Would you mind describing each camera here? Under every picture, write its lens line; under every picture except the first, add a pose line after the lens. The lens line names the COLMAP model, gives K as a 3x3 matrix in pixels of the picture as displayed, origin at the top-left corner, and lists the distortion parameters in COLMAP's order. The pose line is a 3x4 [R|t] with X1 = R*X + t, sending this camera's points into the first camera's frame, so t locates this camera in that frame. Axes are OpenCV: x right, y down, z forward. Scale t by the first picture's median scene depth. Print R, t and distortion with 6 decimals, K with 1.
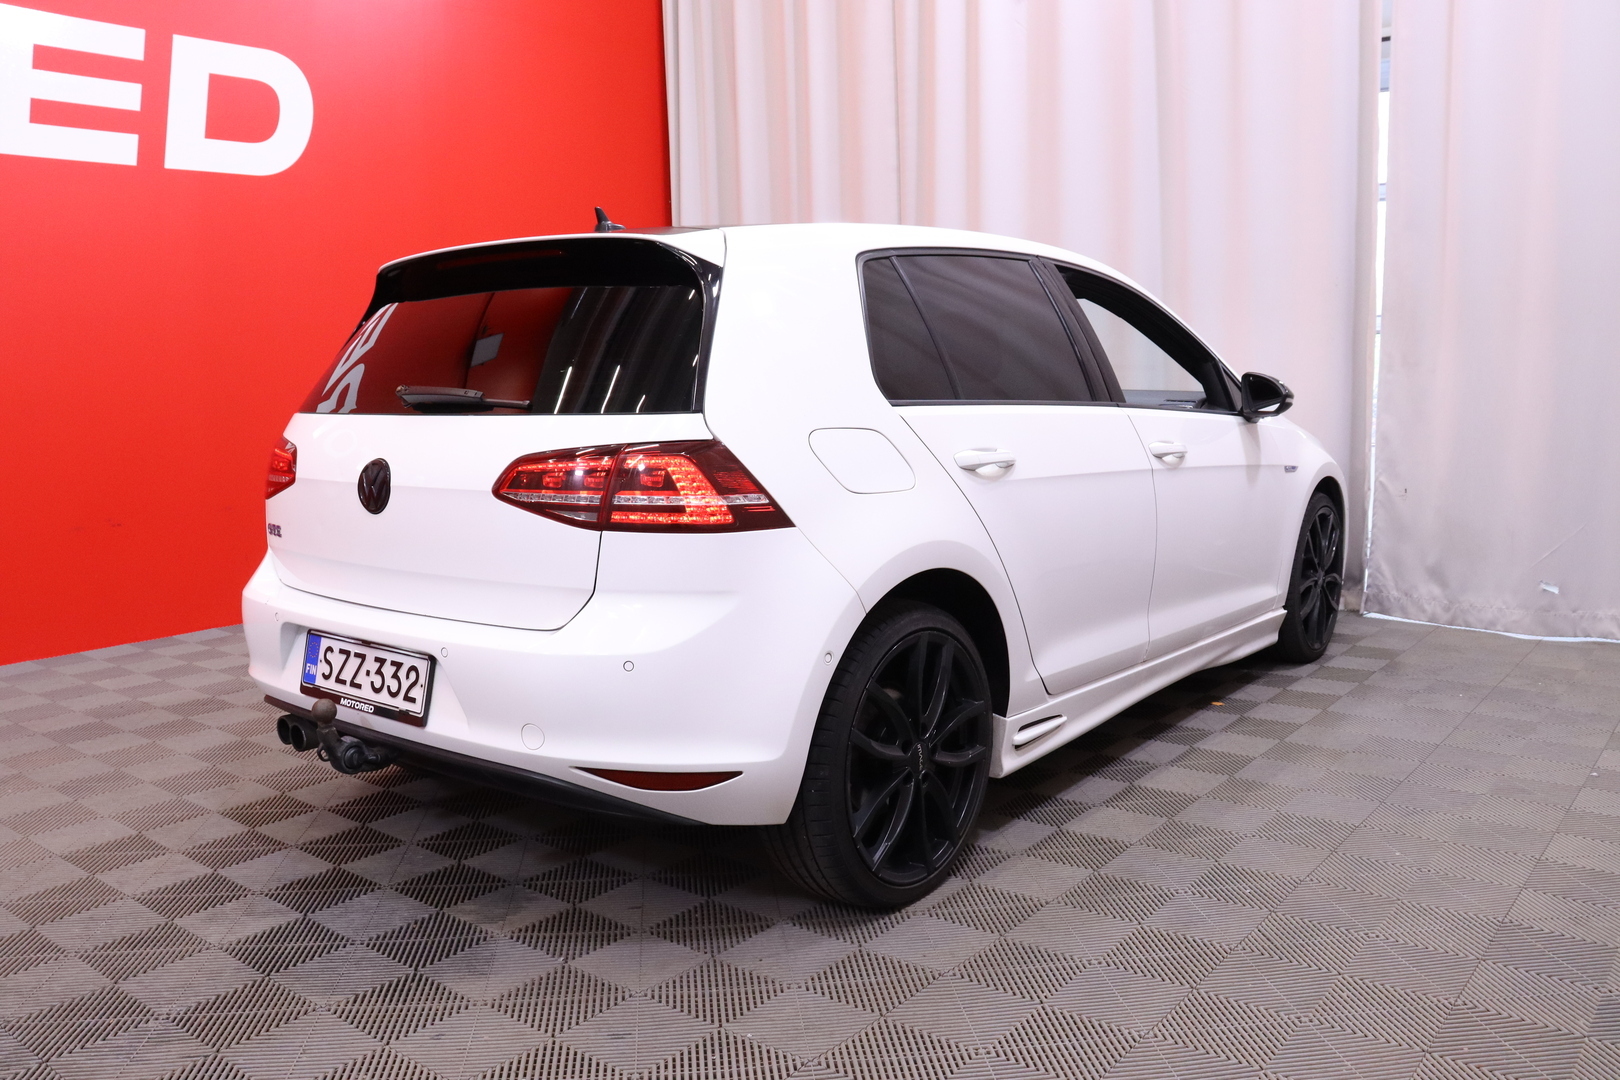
lens RADIAL K [[1314.5, 0, 826.2], [0, 1314.5, 550.2], [0, 0, 1]] dist [-0.156432, 0.099717]
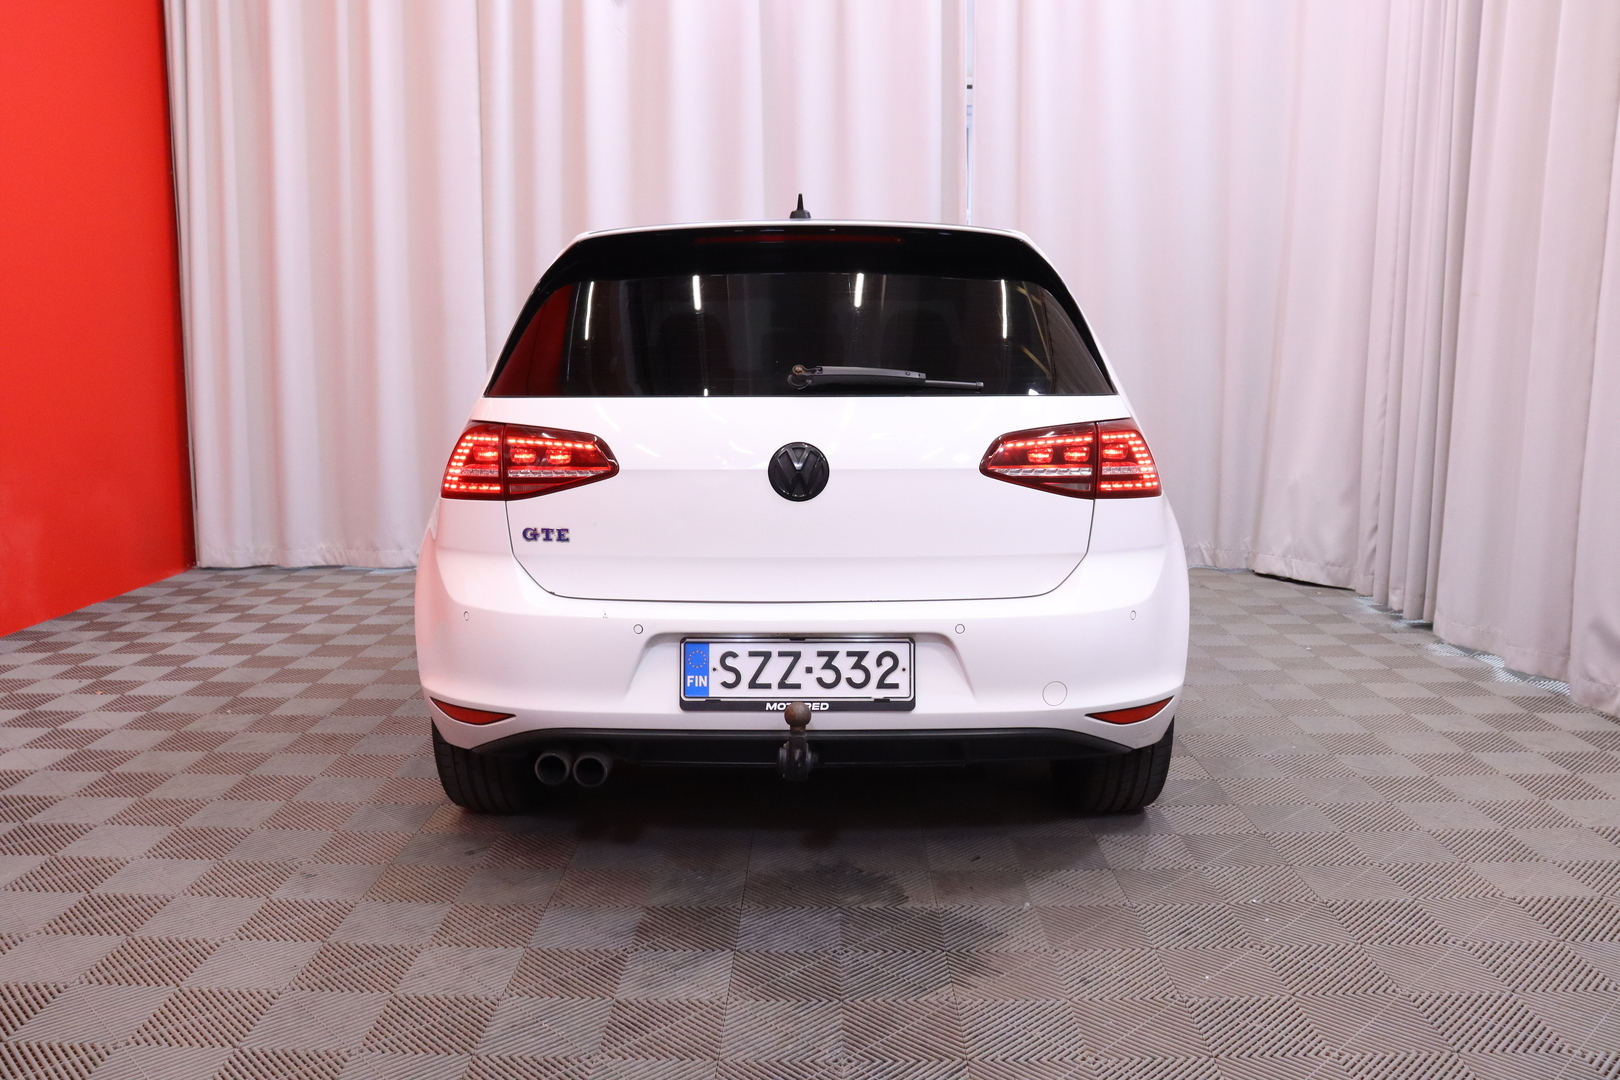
lens RADIAL K [[1314.5, 0, 823.2], [0, 1314.5, 544.0], [0, 0, 1]] dist [-0.156432, 0.099717]
pose [[0.800421, -0.075350, 0.594683, -0.780462], [0.077344, 0.996757, 0.022194, -0.014864], [-0.594427, 0.028230, 0.803654, 0.186457]]
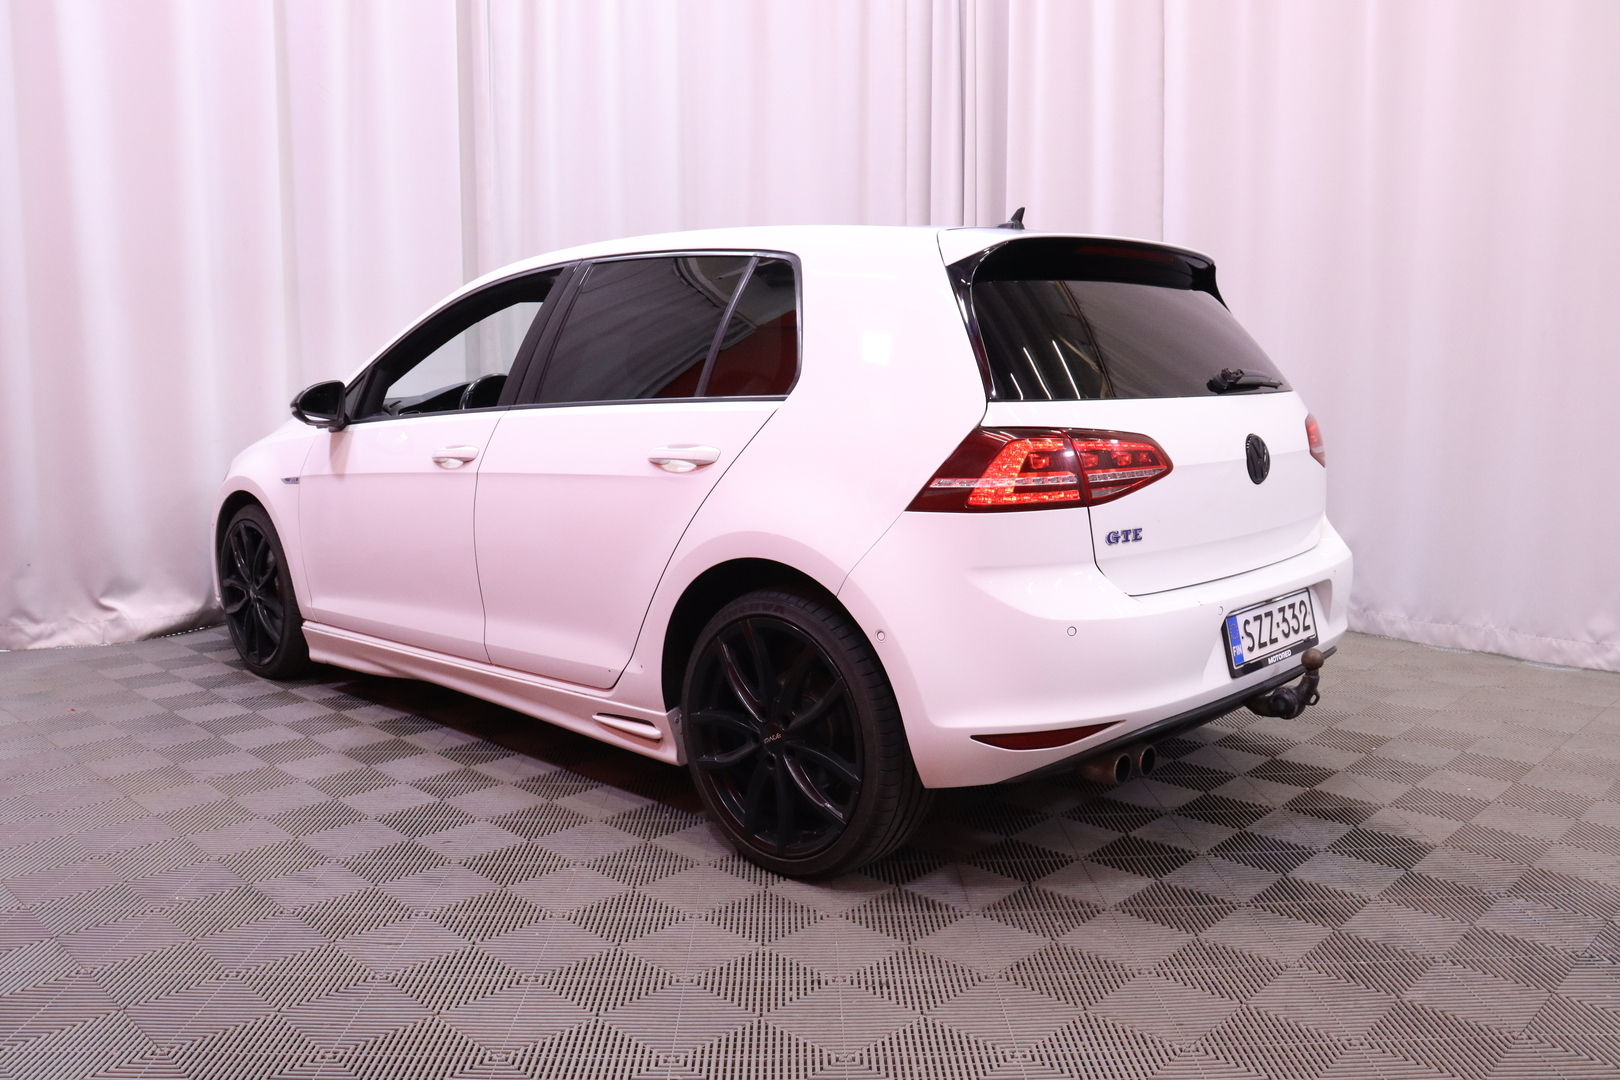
lens RADIAL K [[1314.5, 0, 794.7], [0, 1314.5, 548.3], [0, 0, 1]] dist [-0.156432, 0.099717]
pose [[0.116288, -0.132421, 0.984348, -1.279618], [0.147710, 0.982357, 0.114703, -0.137127], [-0.982170, 0.132060, 0.133797, 1.072463]]
